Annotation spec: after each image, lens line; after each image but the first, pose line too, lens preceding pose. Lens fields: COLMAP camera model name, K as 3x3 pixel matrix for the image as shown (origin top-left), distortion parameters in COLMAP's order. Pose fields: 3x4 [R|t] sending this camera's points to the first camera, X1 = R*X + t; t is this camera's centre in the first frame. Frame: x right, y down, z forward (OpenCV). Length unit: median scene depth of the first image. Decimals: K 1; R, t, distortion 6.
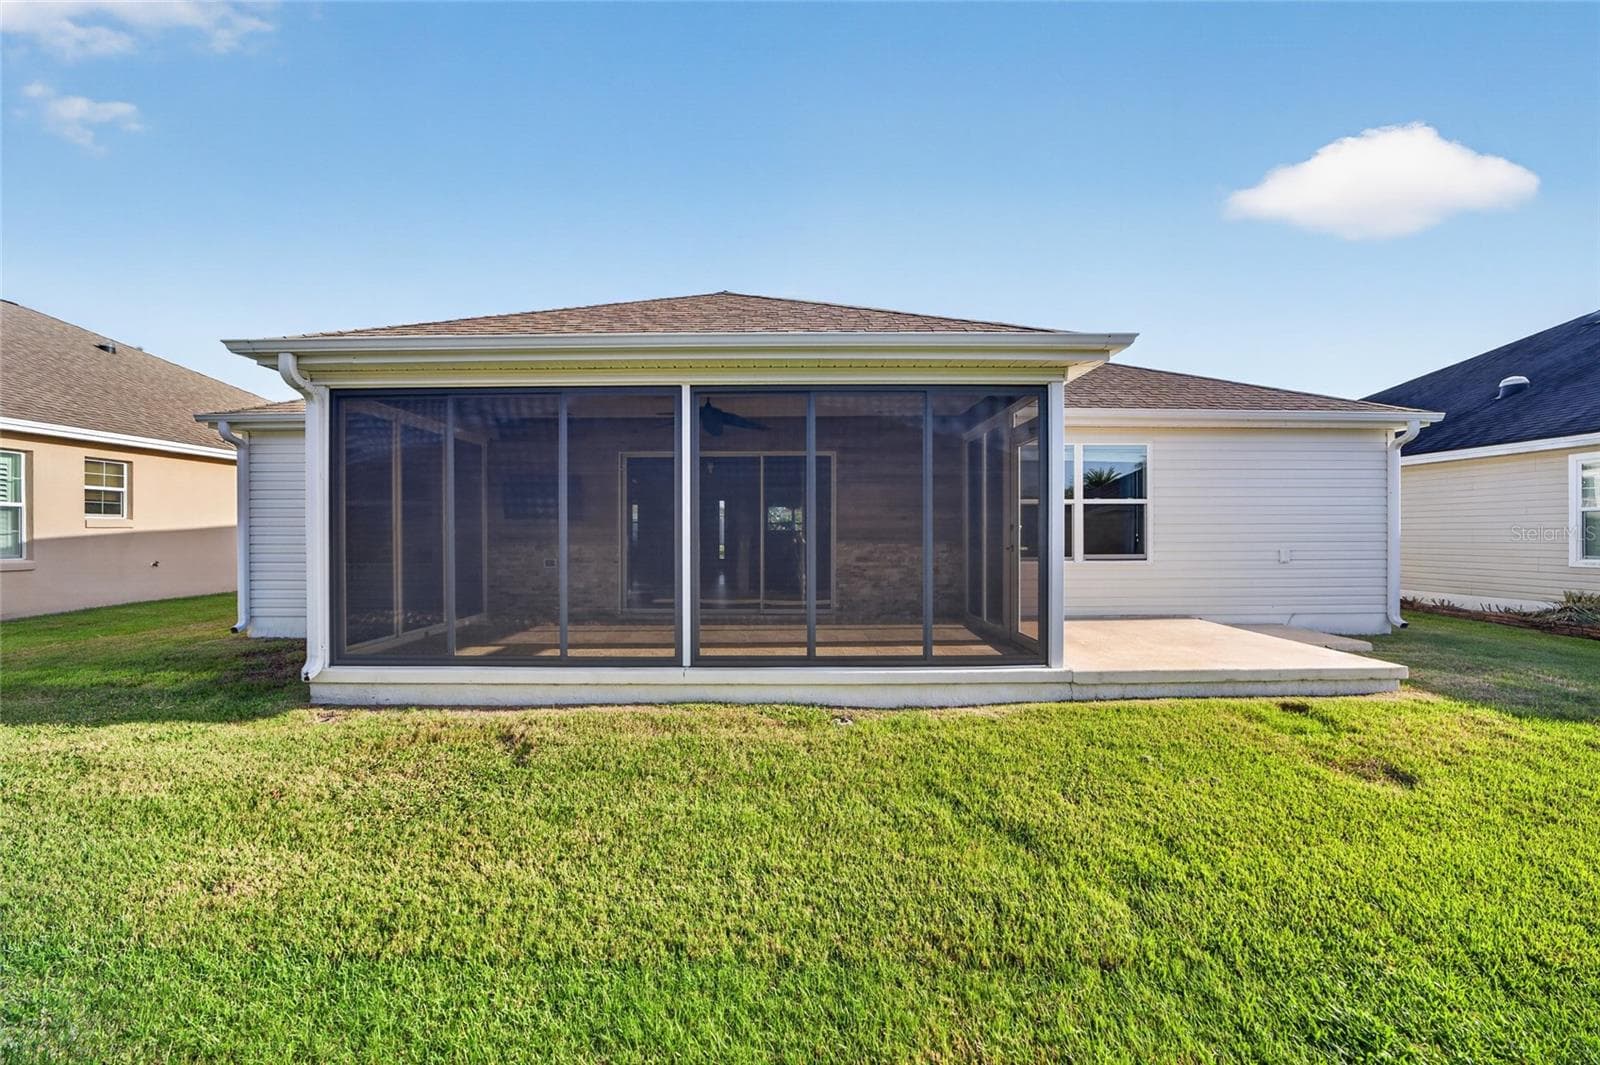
lens RADIAL K [[615.2, 0, 793.3], [0, 615.2, 528.7], [0, 0, 1]] dist [-0.027423, 0.000435]
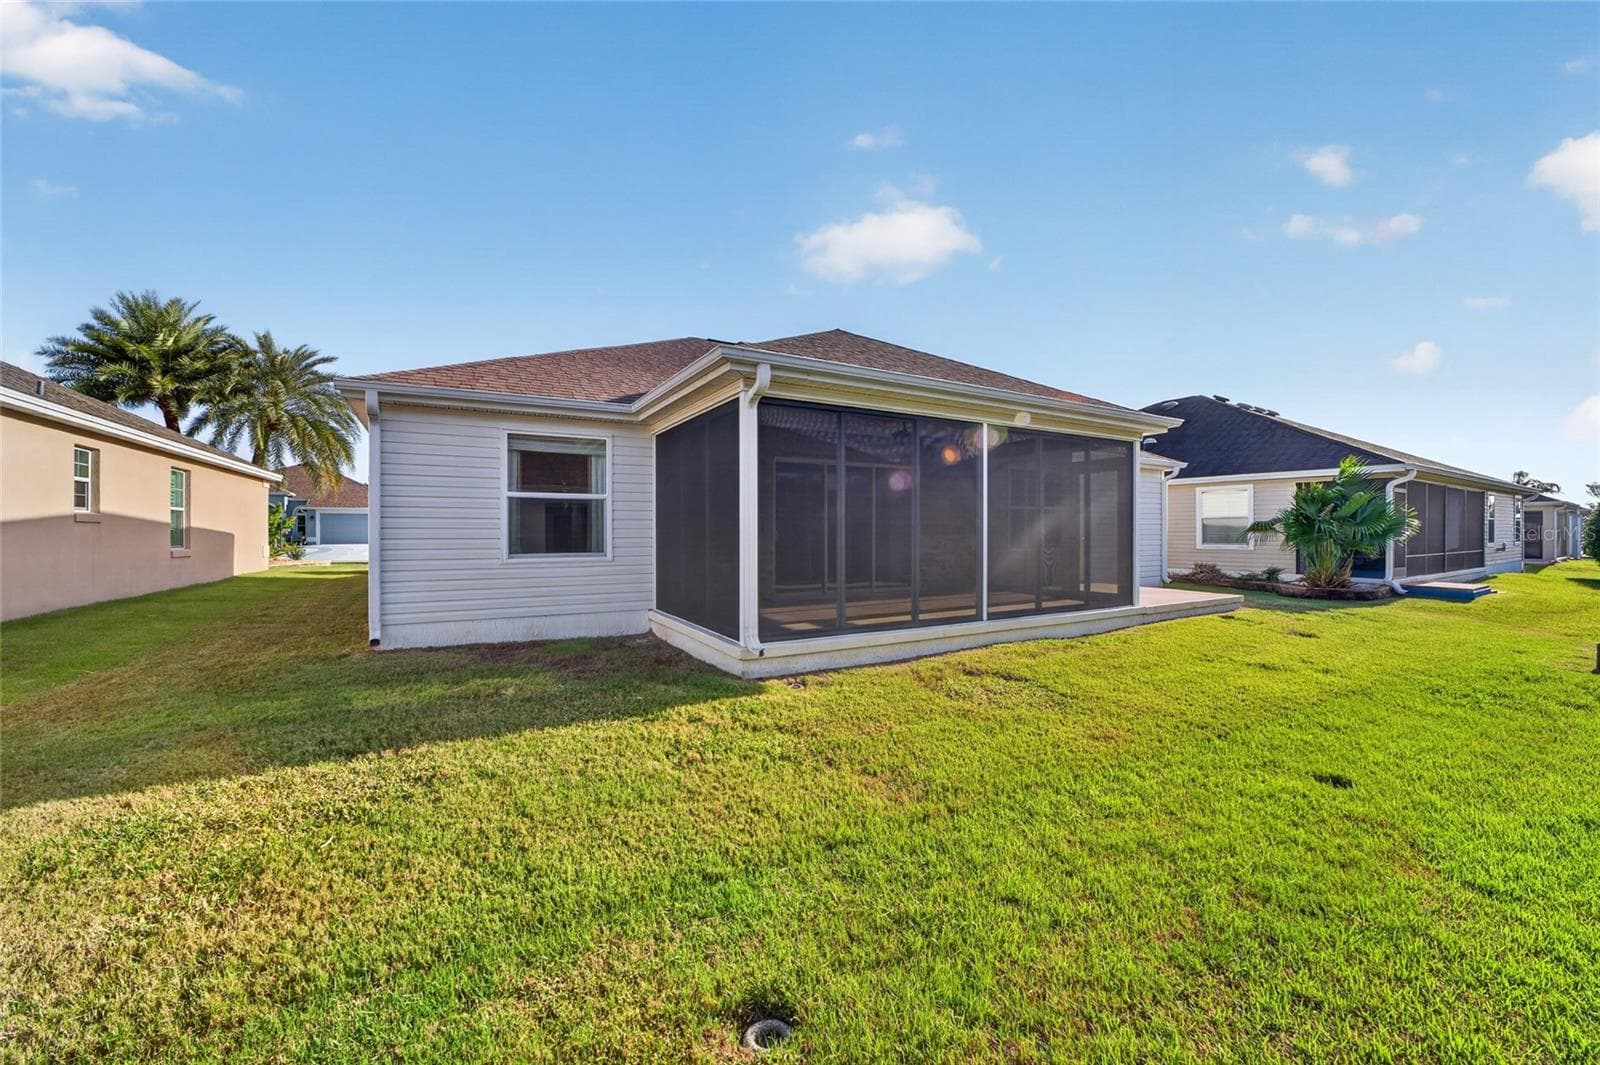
lens RADIAL K [[615.2, 0, 786.1], [0, 615.2, 536.5], [0, 0, 1]] dist [-0.027423, 0.000435]
pose [[0.871721, -0.002085, 0.489998, -1.181167], [-0.007136, 0.999831, 0.016950, 0.006395], [-0.489950, -0.018272, 0.871559, -0.018537]]
